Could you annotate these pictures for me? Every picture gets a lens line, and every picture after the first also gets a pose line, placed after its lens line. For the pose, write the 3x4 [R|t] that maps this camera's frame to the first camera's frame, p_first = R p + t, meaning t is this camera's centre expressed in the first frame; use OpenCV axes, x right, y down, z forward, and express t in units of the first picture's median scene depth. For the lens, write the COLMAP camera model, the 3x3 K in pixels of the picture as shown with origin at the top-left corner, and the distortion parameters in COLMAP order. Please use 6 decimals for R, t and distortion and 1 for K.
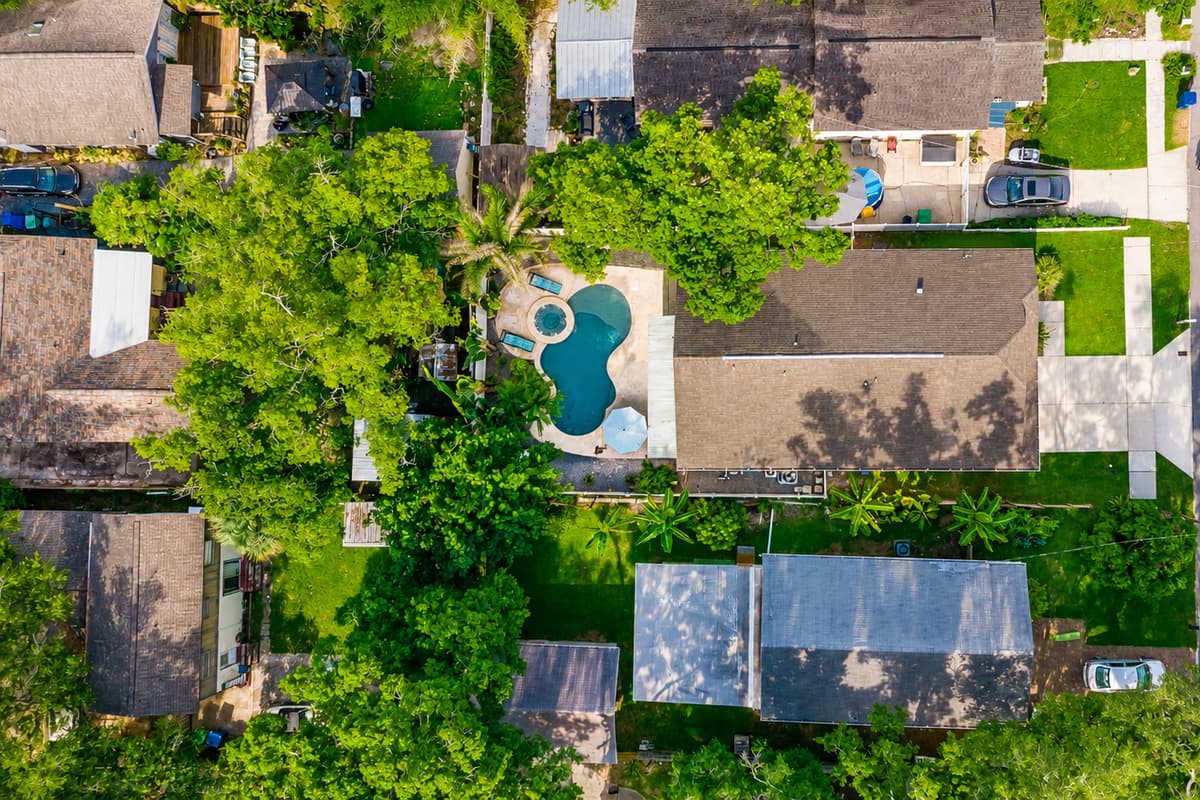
lens RADIAL K [[1310.1, 0, 600.0], [0, 1310.1, 400.0], [0, 0, 1]] dist [-0.009365, -0.006648]
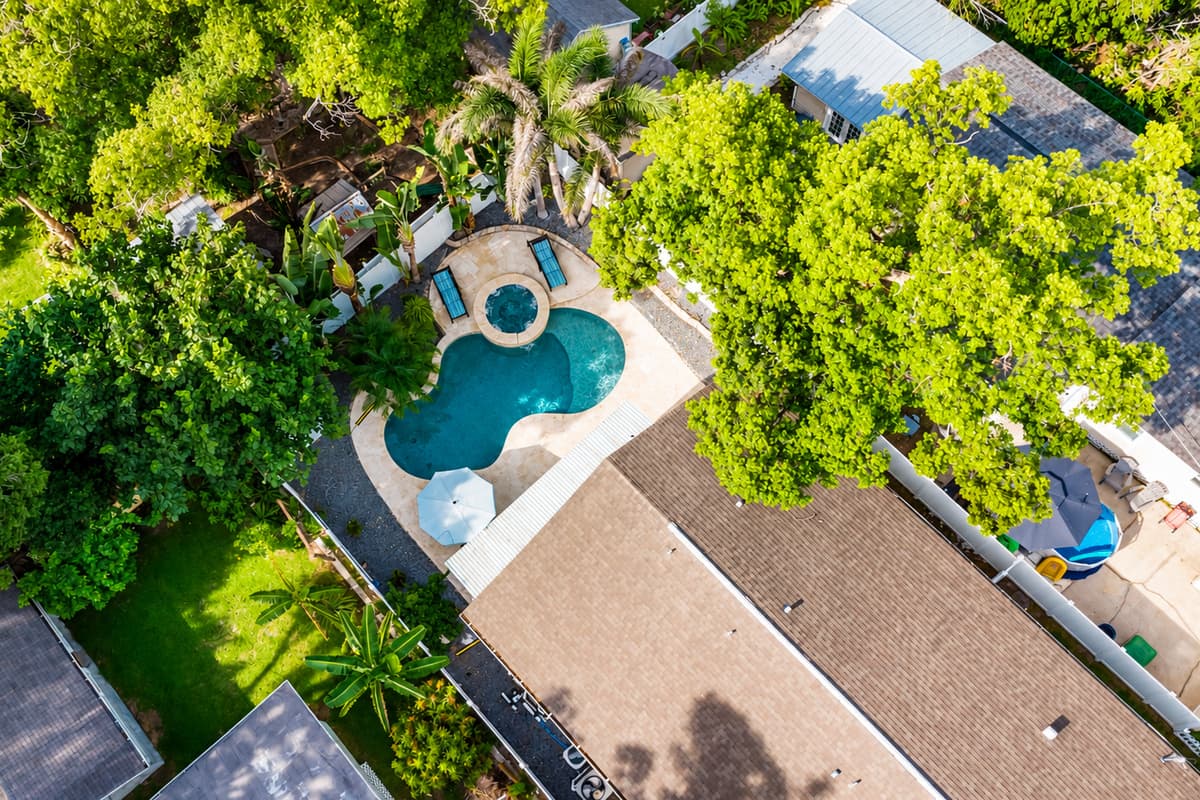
lens RADIAL K [[1235.0, 0, 600.0], [0, 1235.0, 400.0], [0, 0, 1]] dist [0.123223, 0.001719]
pose [[0.676100, 0.728136, -0.112727, 0.087783], [-0.732682, 0.648224, -0.207322, 0.057530], [-0.077886, 0.222763, 0.971756, 0.442396]]
